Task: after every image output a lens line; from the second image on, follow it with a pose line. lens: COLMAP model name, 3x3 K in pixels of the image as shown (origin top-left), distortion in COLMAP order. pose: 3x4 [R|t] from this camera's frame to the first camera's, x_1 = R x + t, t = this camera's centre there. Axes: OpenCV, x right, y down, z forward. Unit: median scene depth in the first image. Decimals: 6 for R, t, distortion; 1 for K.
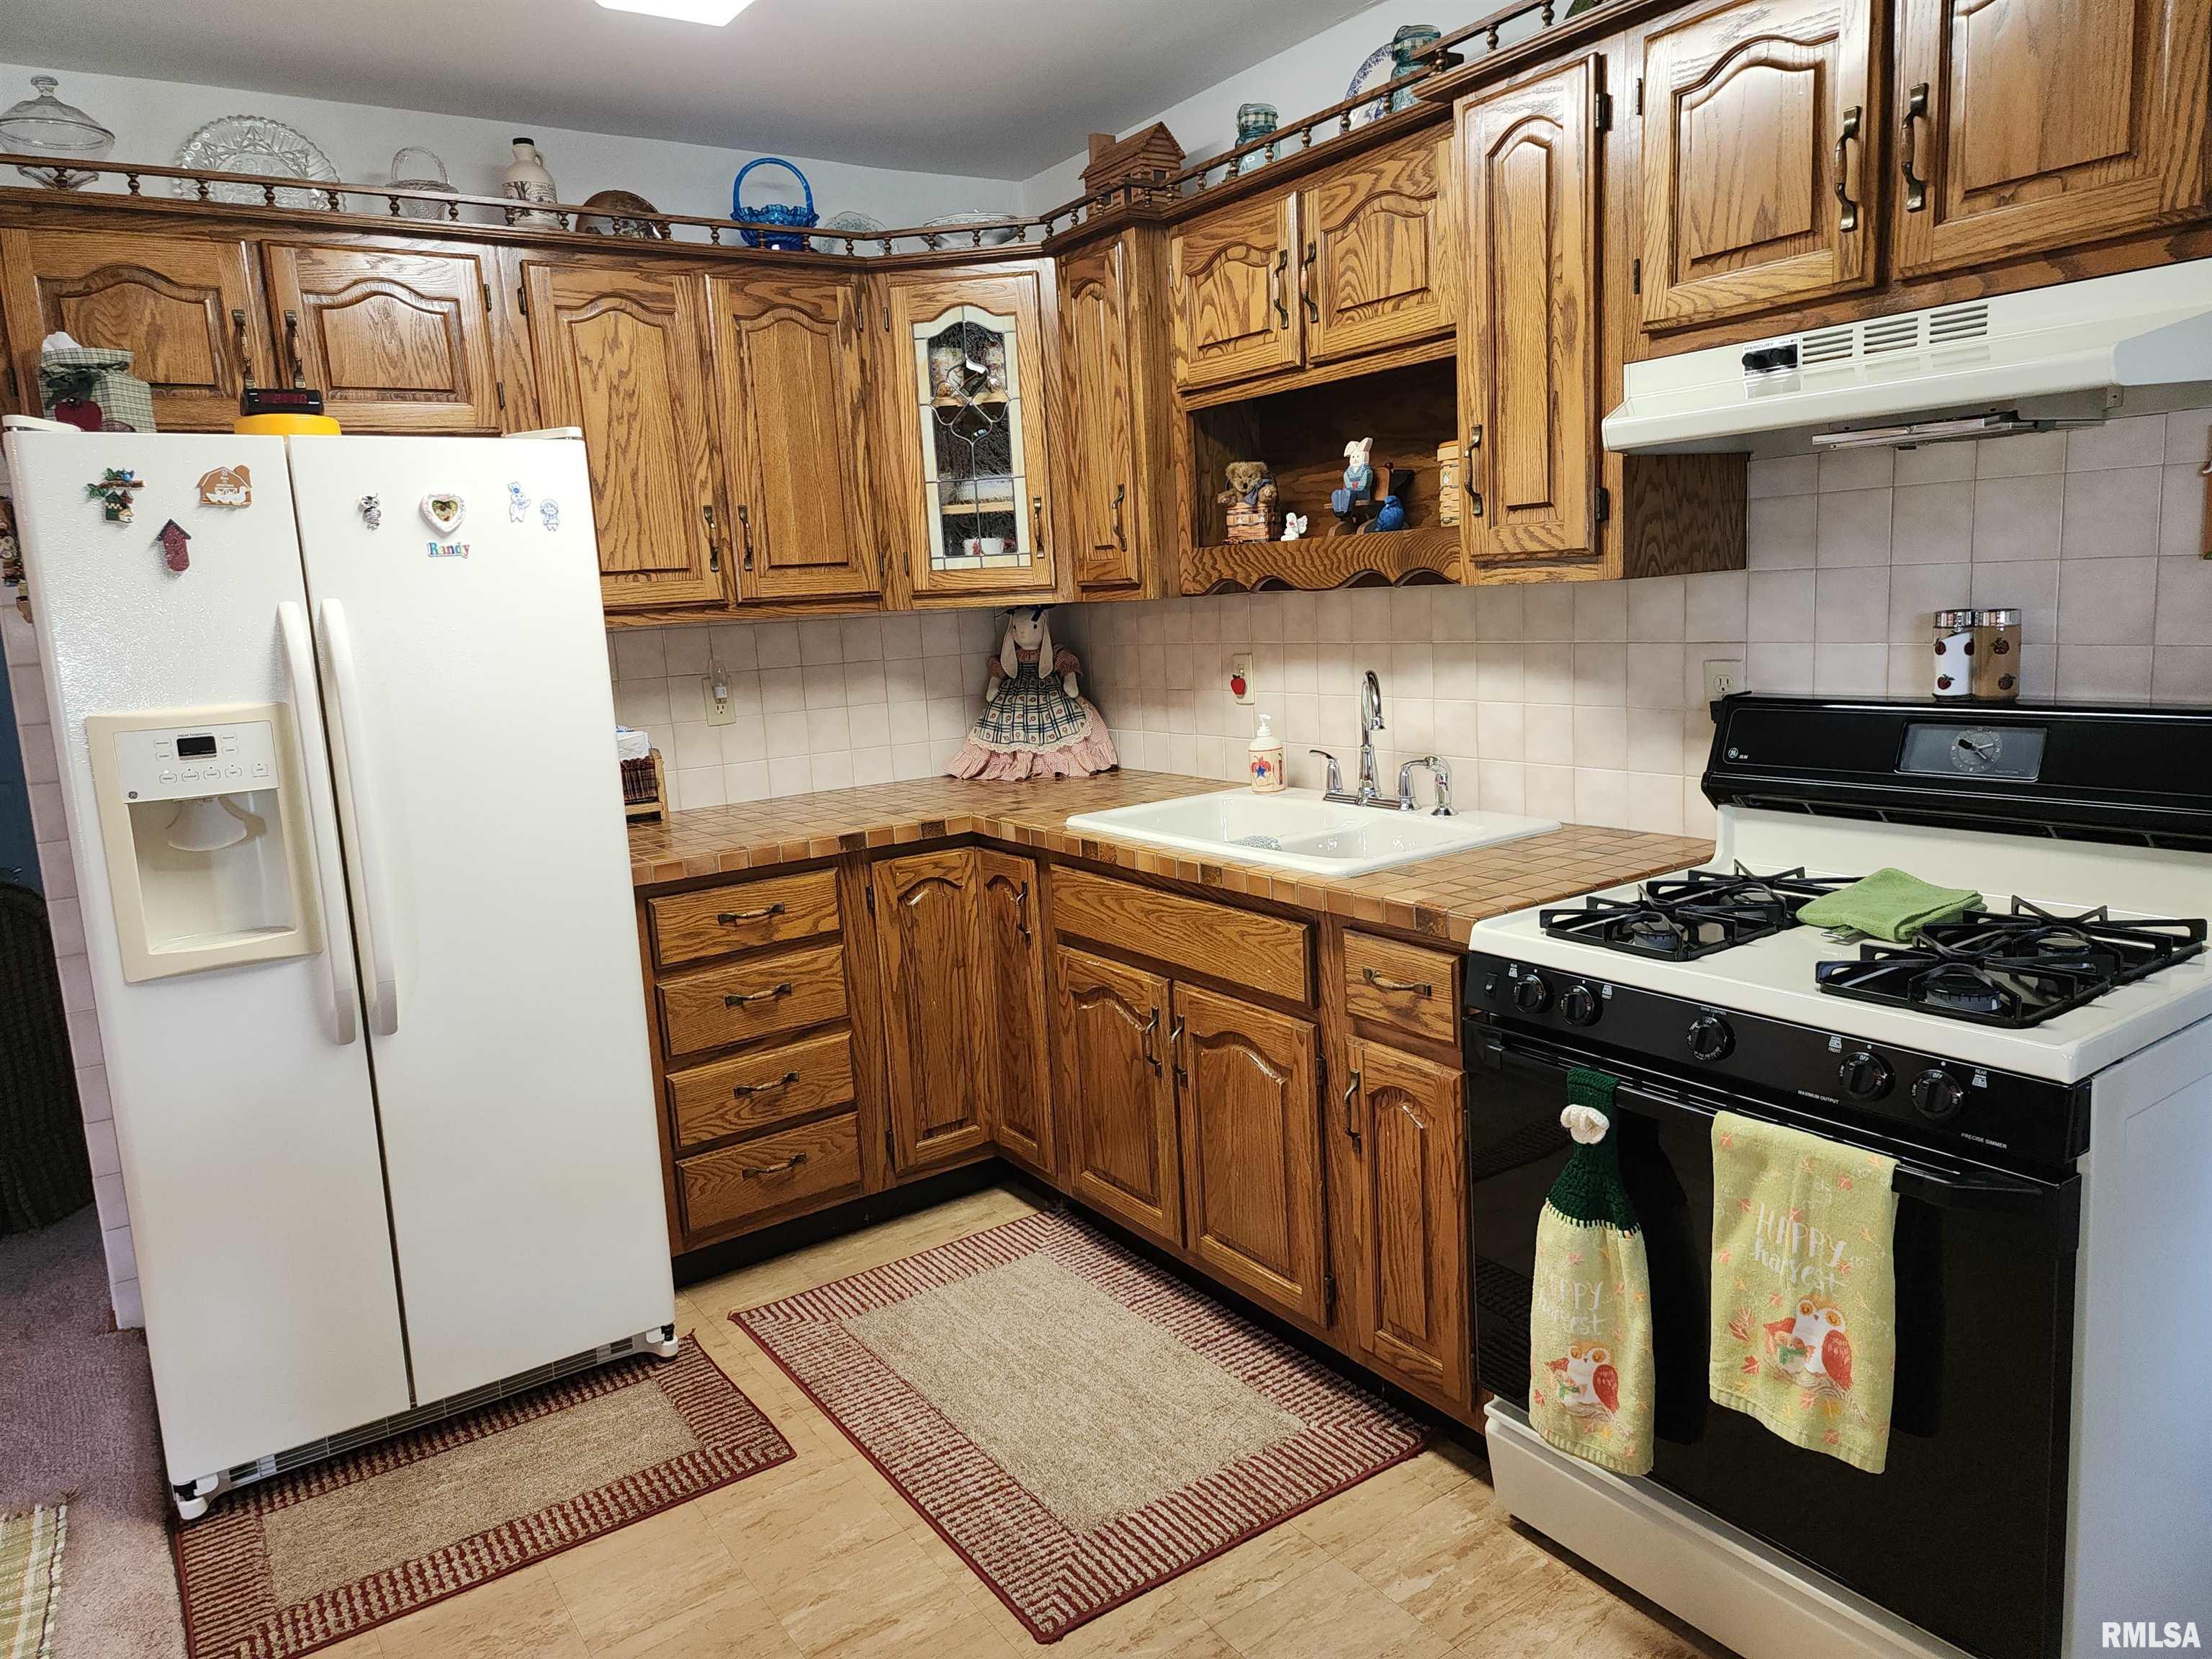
lens RADIAL K [[1451.4, 0, 1106.0], [0, 1451.4, 829.5], [0, 0, 1]] dist [0.059242, -0.036611]
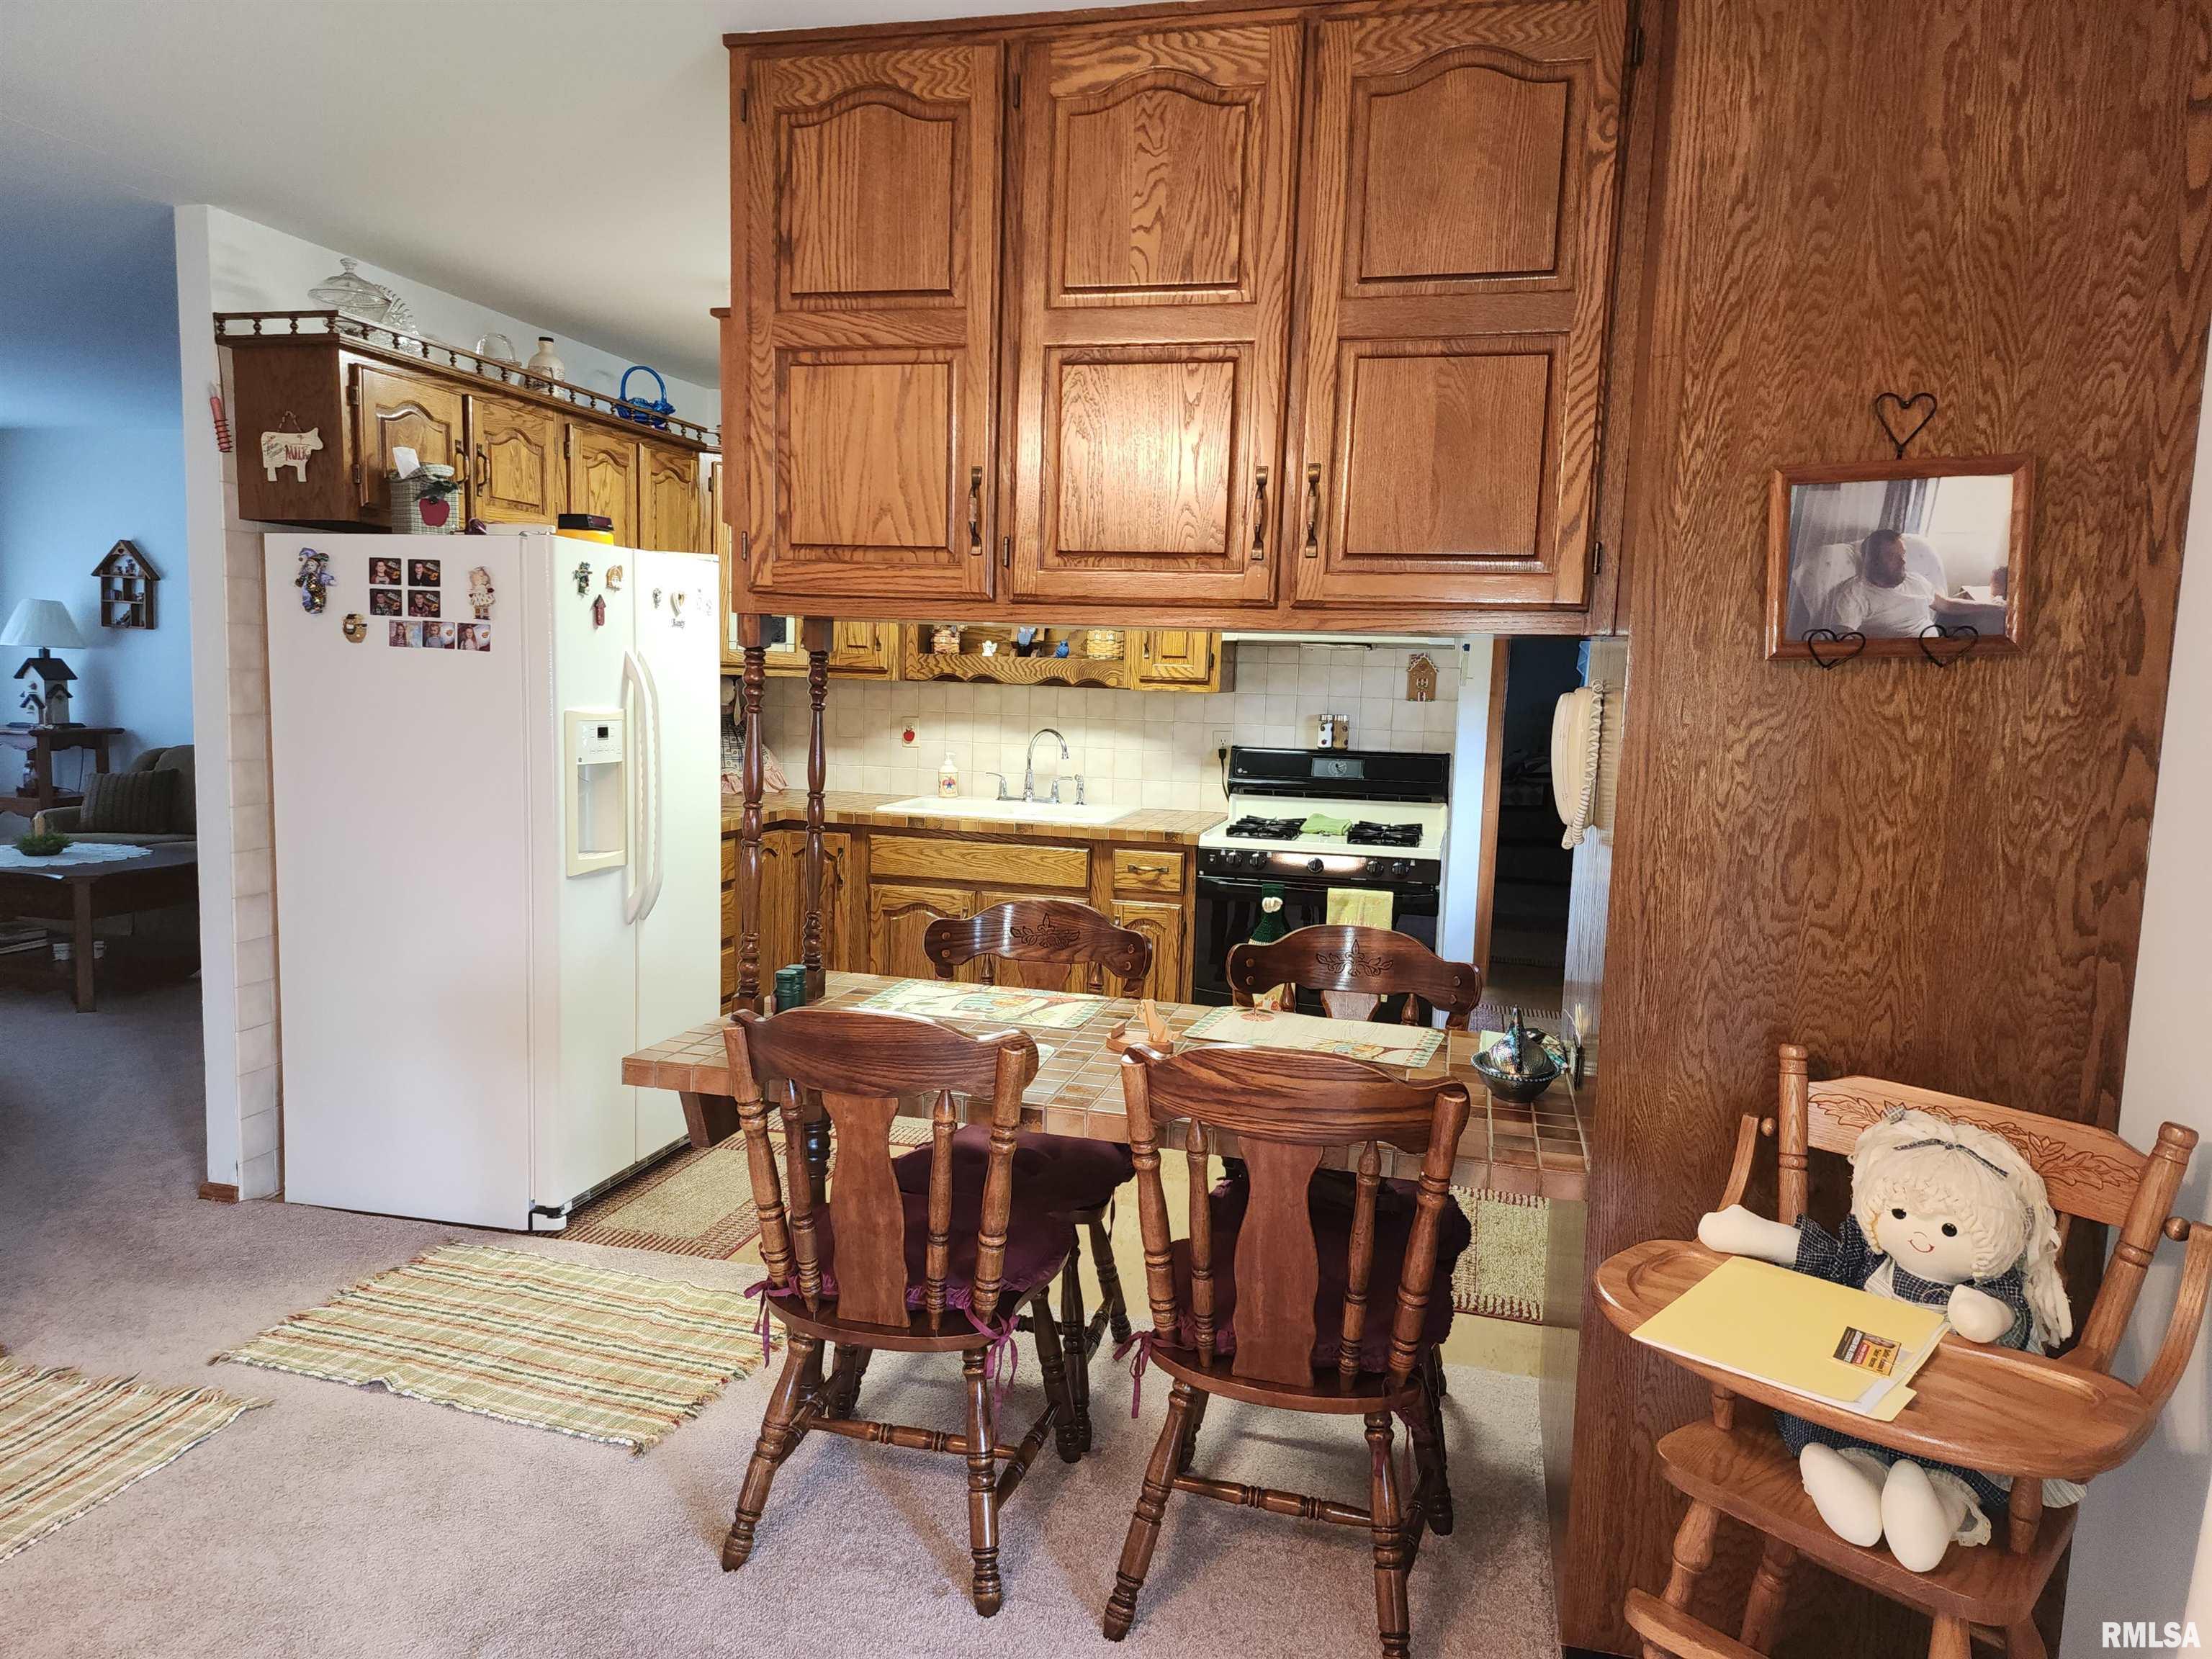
lens RADIAL K [[1451.4, 0, 1106.0], [0, 1451.4, 829.5], [0, 0, 1]] dist [0.059242, -0.036611]
pose [[0.749775, 0.009117, 0.661630, -1.238164], [0.036405, 0.997822, -0.055004, 0.157849], [-0.660690, 0.065327, 0.747811, -0.562801]]
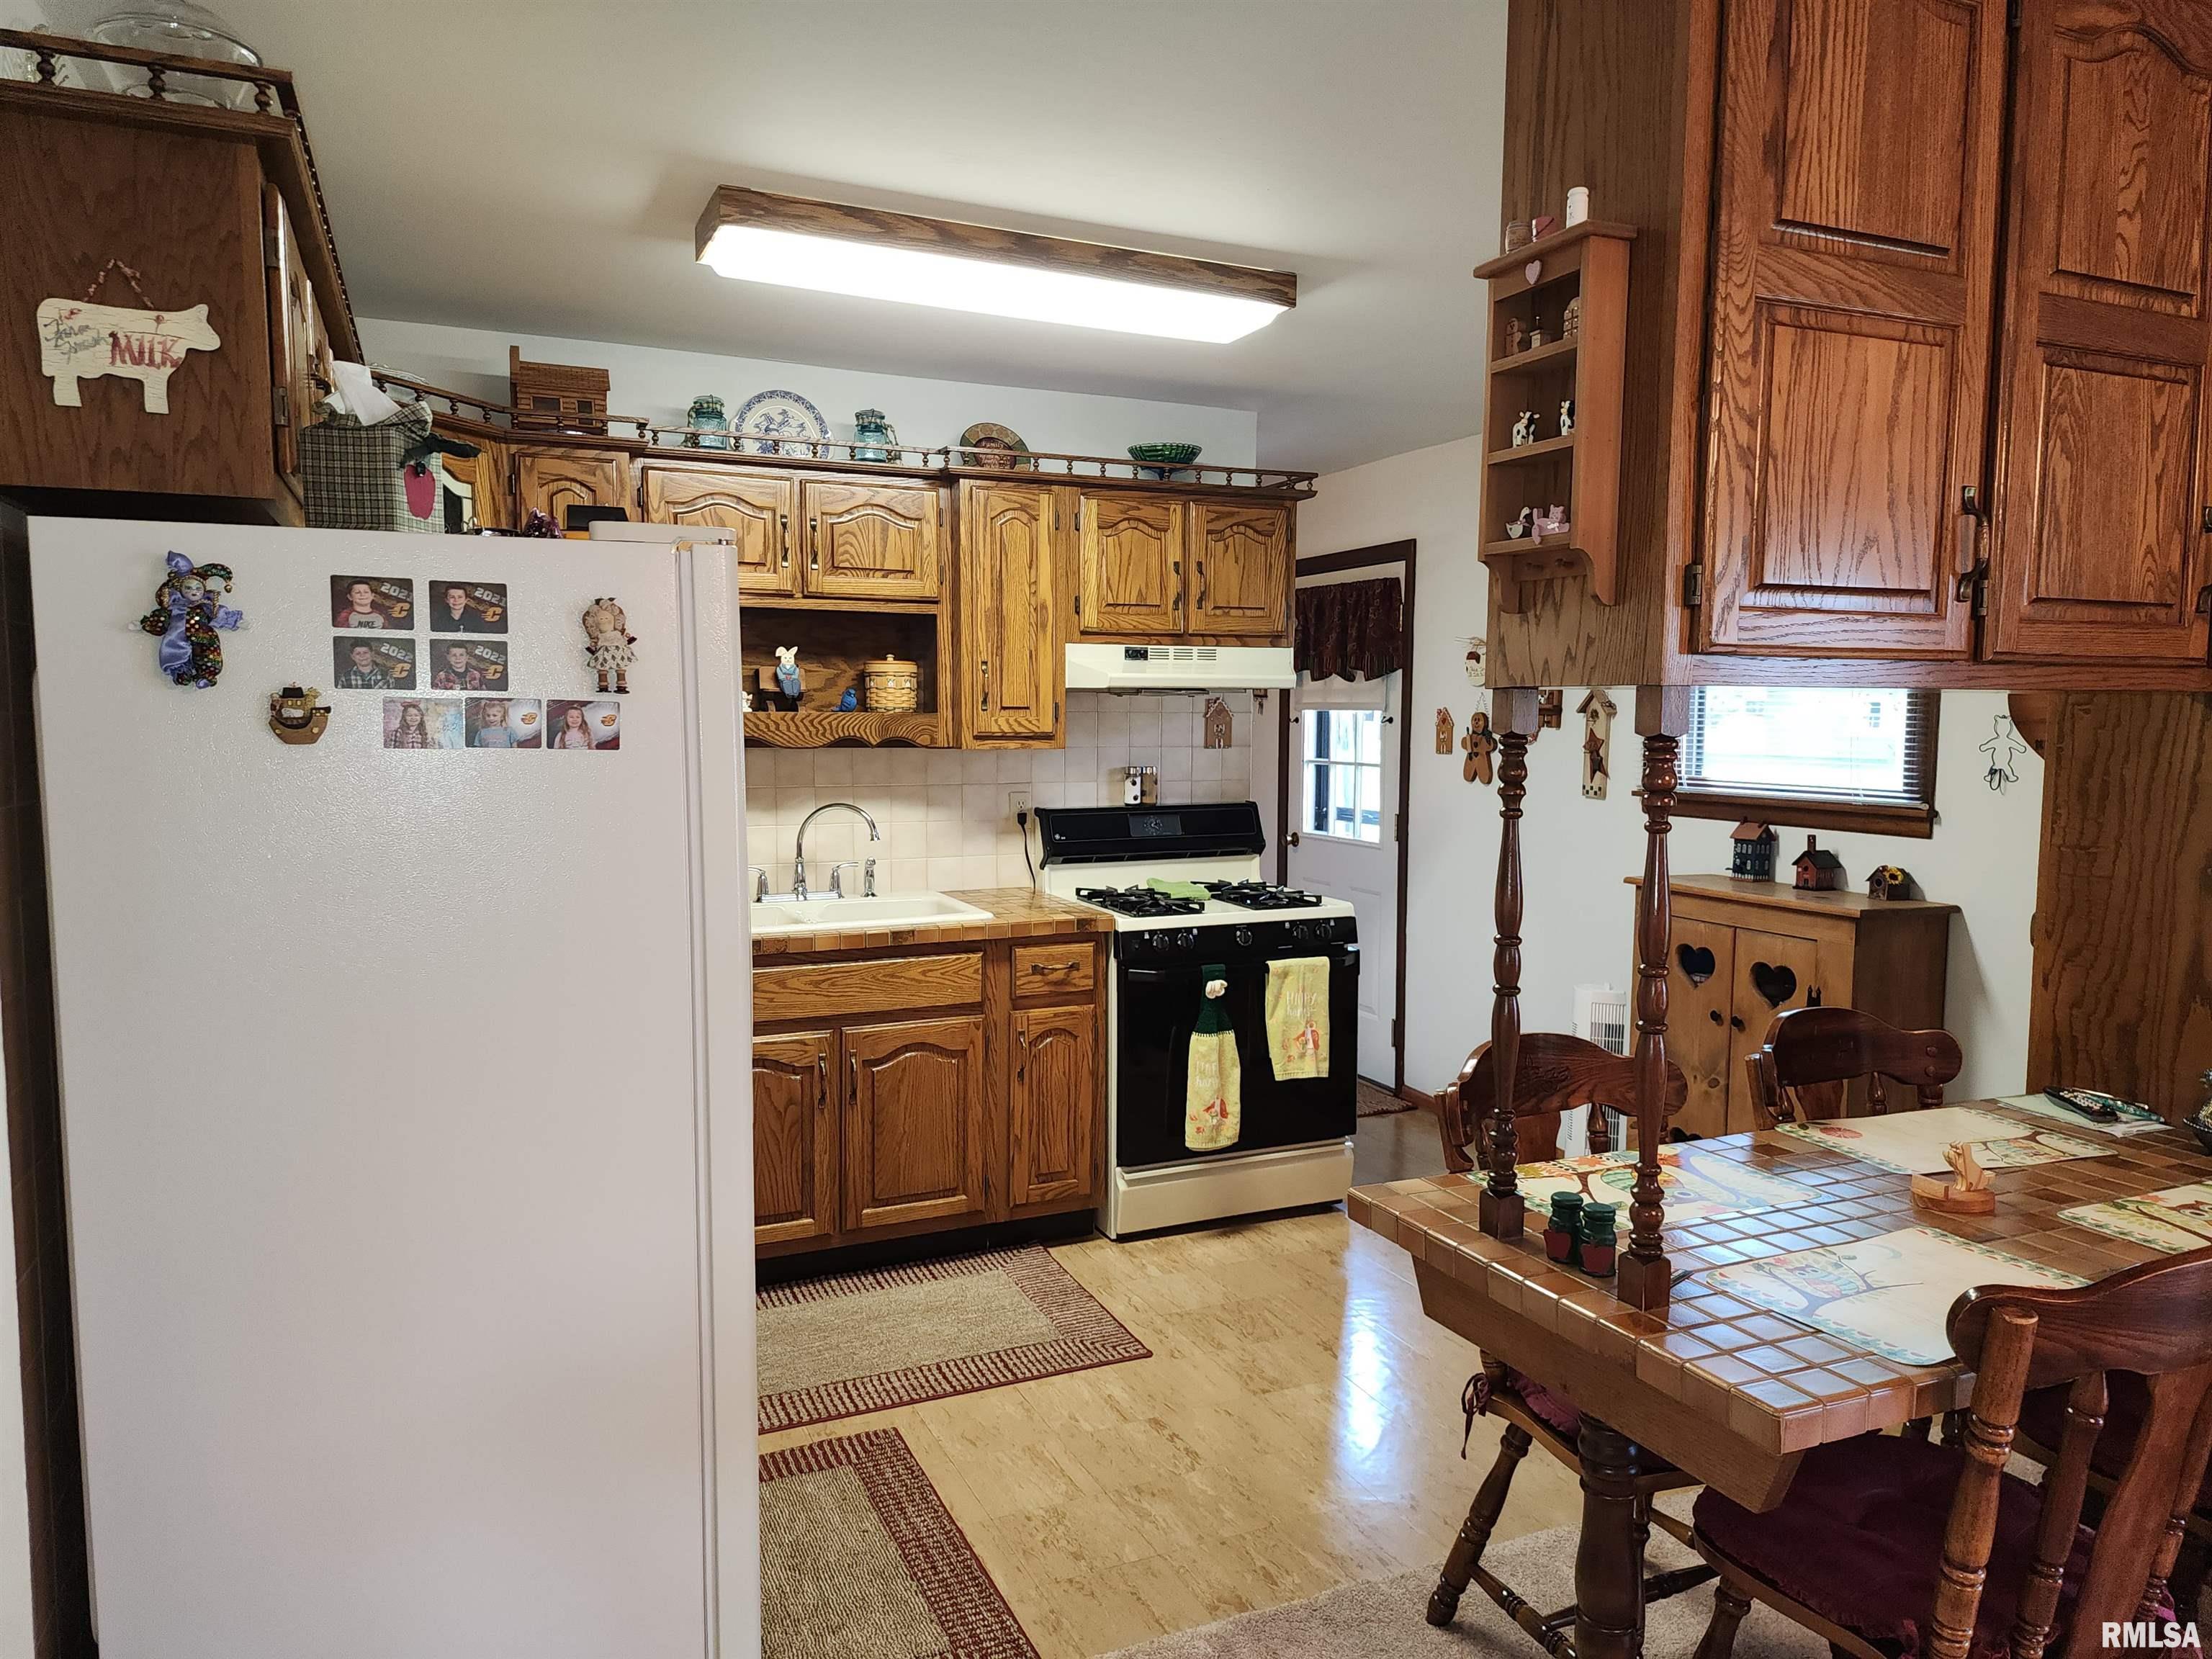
lens RADIAL K [[1469.1, 0, 1106.0], [0, 1469.1, 829.5], [0, 0, 1]] dist [0.075569, -0.062464]
pose [[0.188810, -0.022587, 0.981754, -1.499185], [0.152769, 0.988240, -0.006645, -0.038656], [-0.970058, 0.151236, 0.190040, 0.553468]]
